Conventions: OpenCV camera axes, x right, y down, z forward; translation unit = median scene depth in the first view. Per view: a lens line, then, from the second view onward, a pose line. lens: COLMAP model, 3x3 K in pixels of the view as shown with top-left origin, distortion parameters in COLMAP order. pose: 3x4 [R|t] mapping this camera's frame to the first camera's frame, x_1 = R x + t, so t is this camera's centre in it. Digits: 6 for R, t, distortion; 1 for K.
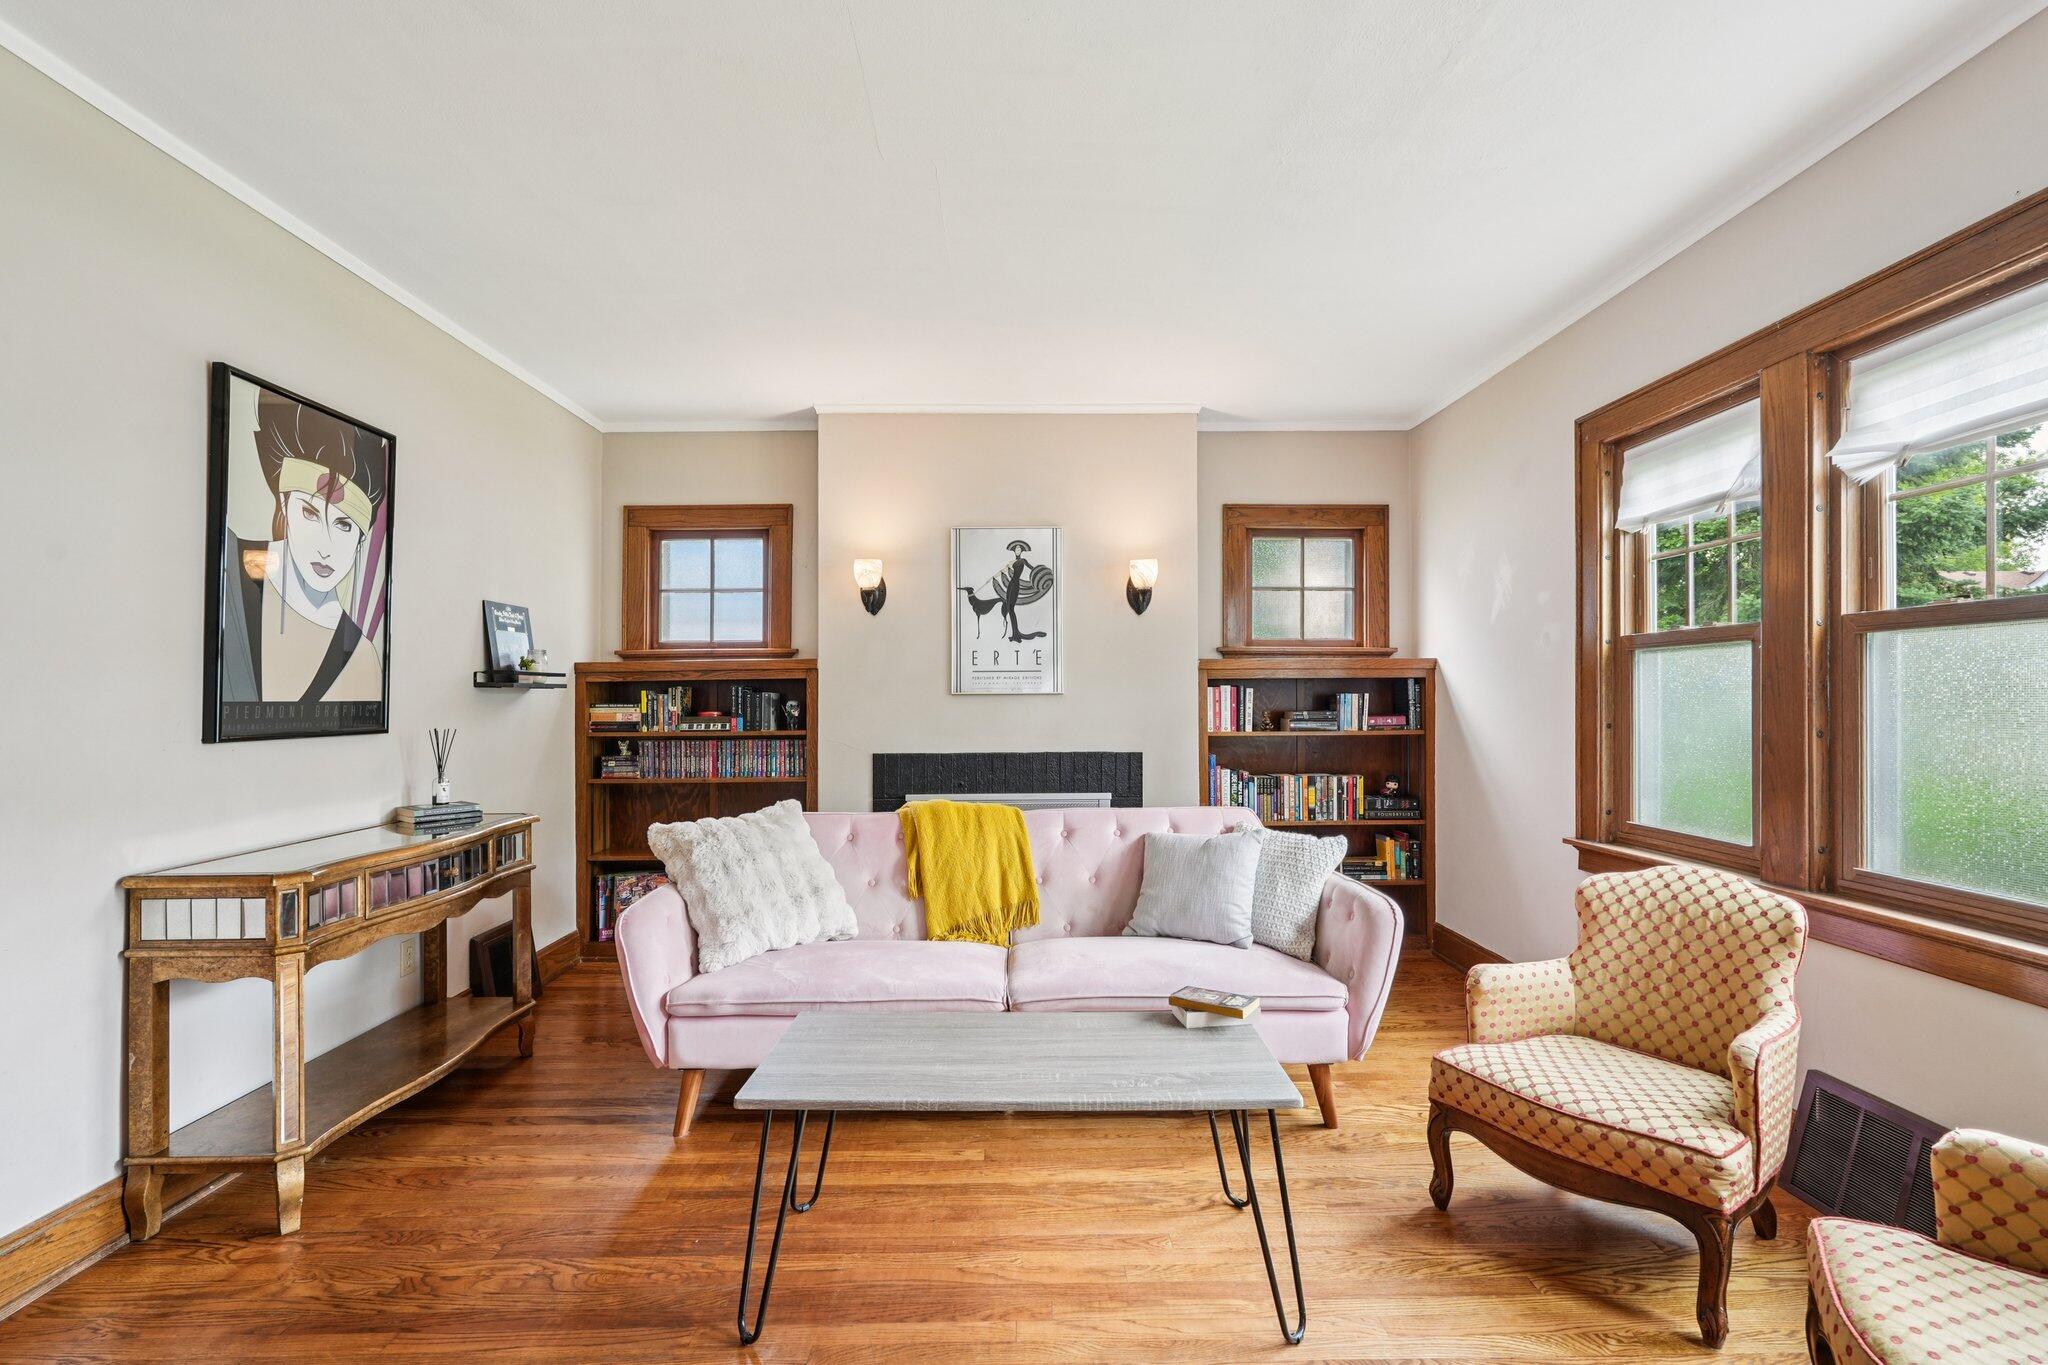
lens RADIAL K [[930.5, 0, 1024.3], [0, 930.5, 689.1], [0, 0, 1]] dist [-0.009205, 0.004698]
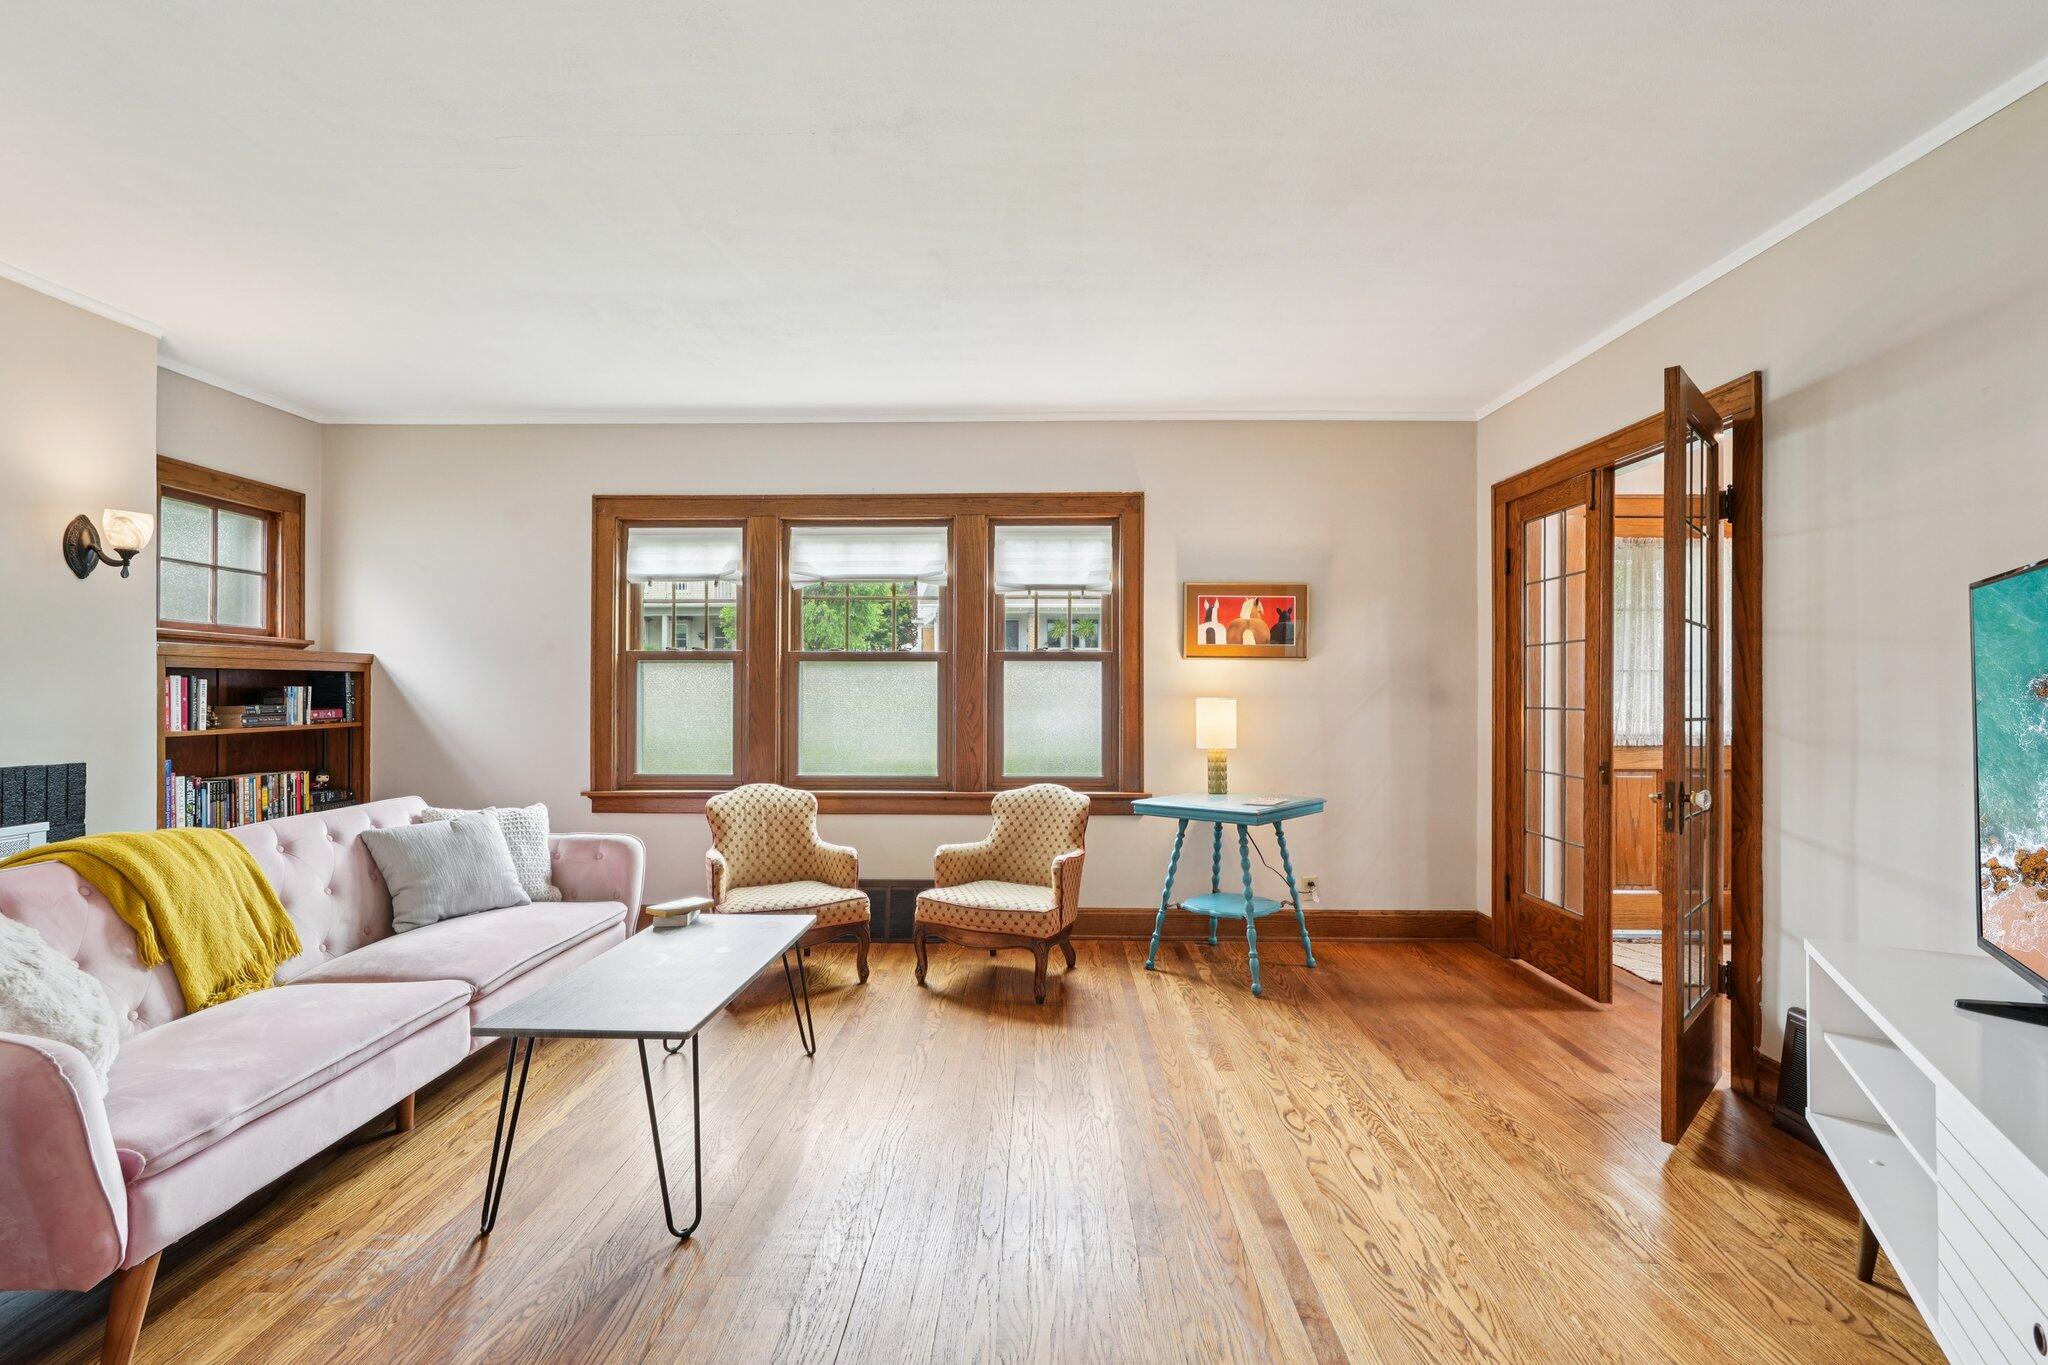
lens RADIAL K [[930.5, 0, 1021.2], [0, 930.5, 692.3], [0, 0, 1]] dist [-0.009205, 0.004698]
pose [[0.030432, 0.004252, 0.999528, -0.597806], [-0.012157, 0.999919, -0.003883, 0.005428], [-0.999463, -0.012033, 0.030481, 0.225375]]
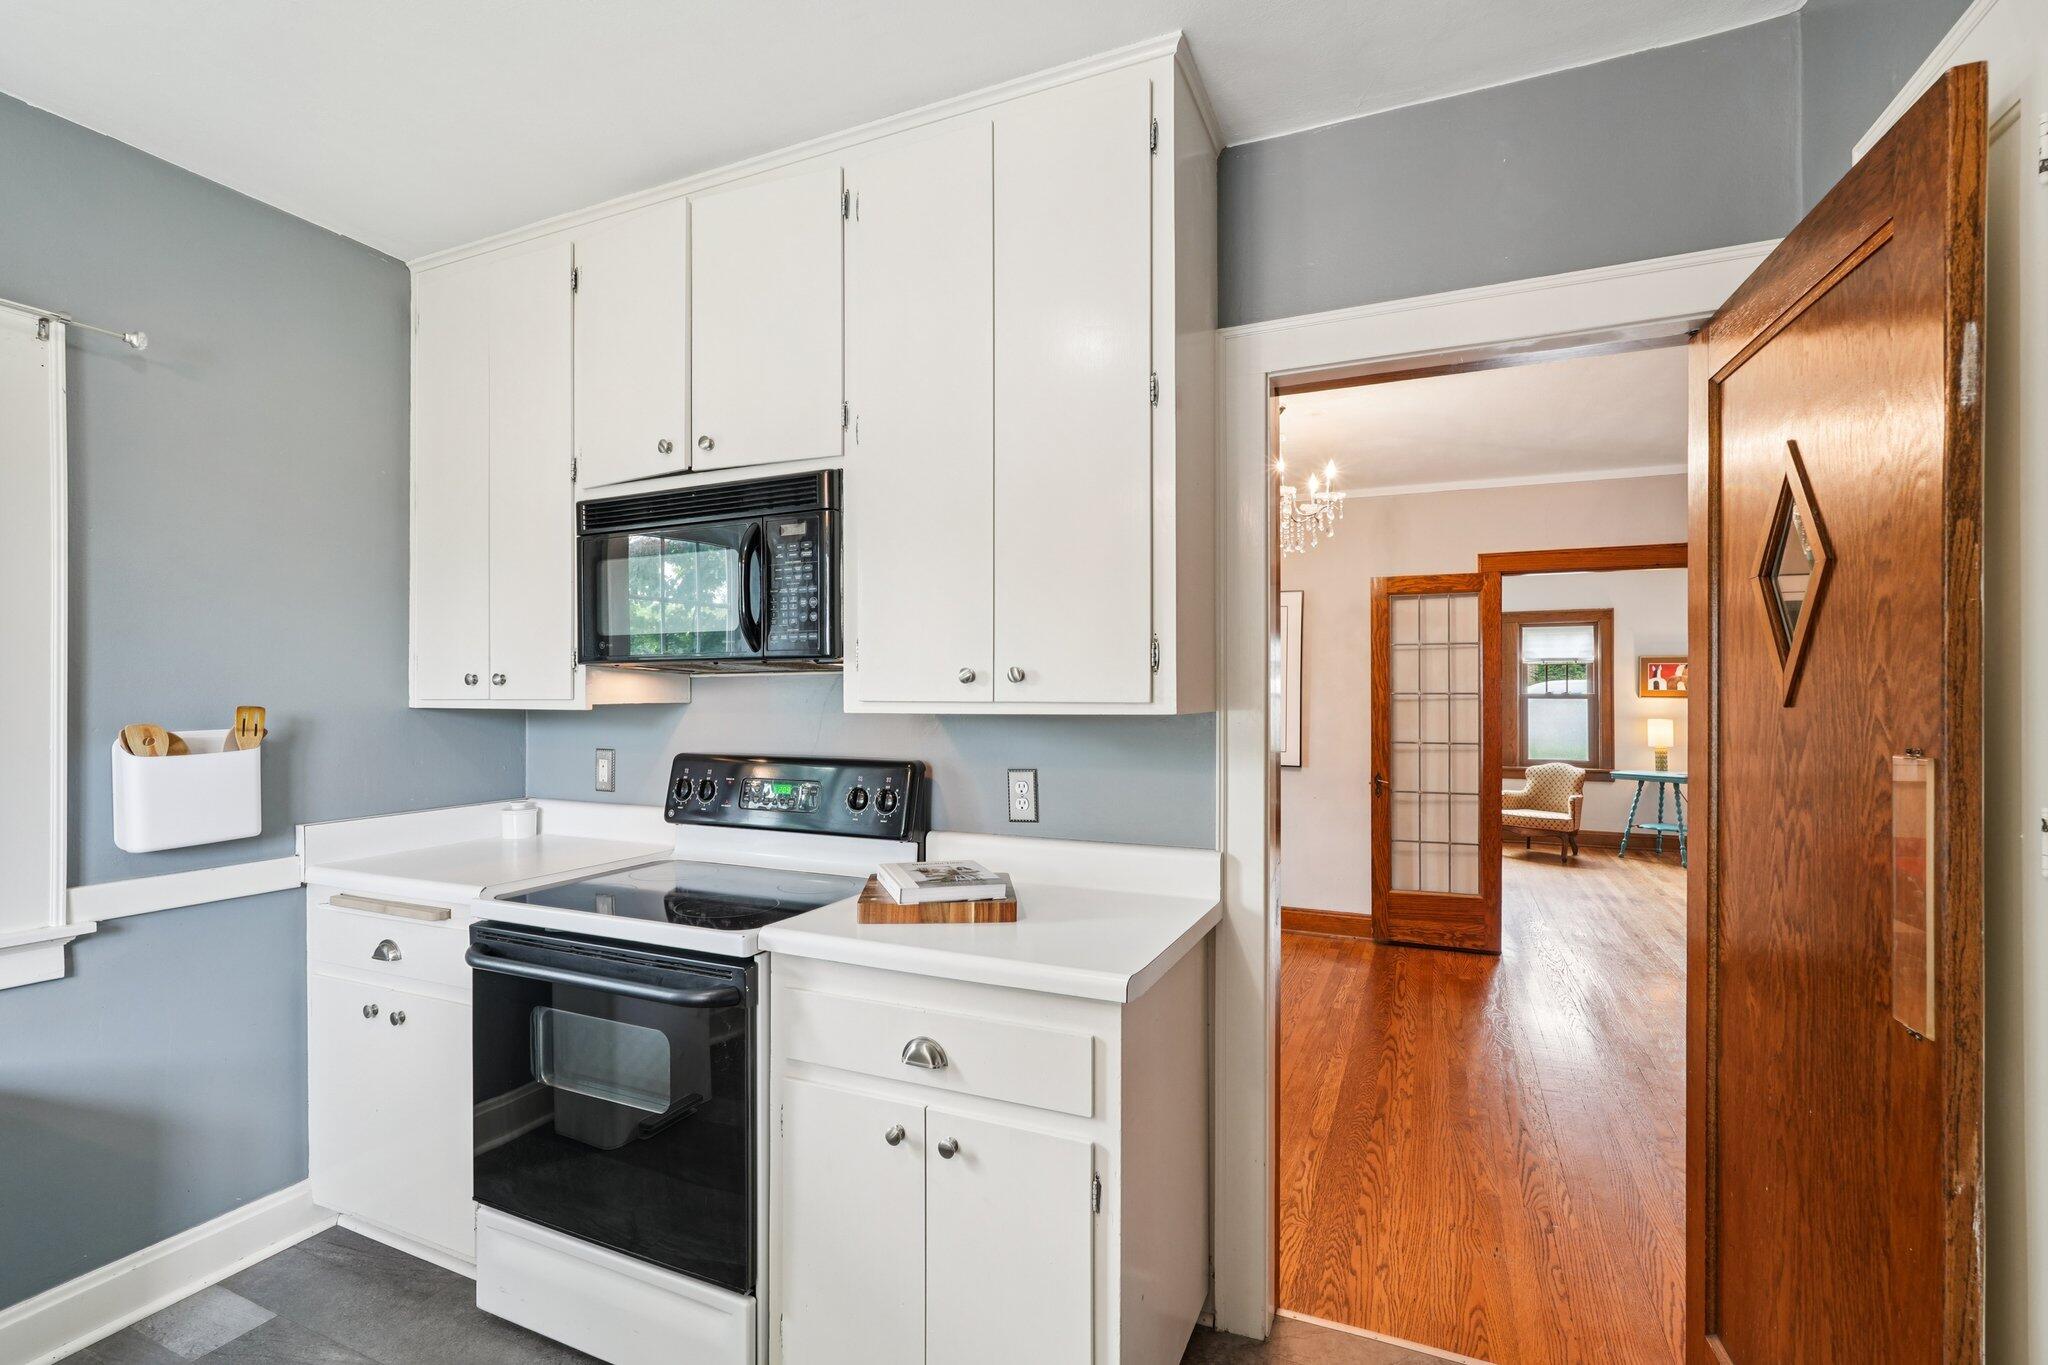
lens RADIAL K [[930.5, 0, 1033.2], [0, 930.5, 688.0], [0, 0, 1]] dist [-0.009205, 0.004698]
pose [[0.403469, 0.007613, 0.914962, -1.818279], [-0.010050, 0.999942, -0.003888, -0.039011], [-0.914938, -0.007627, 0.403522, 0.449850]]
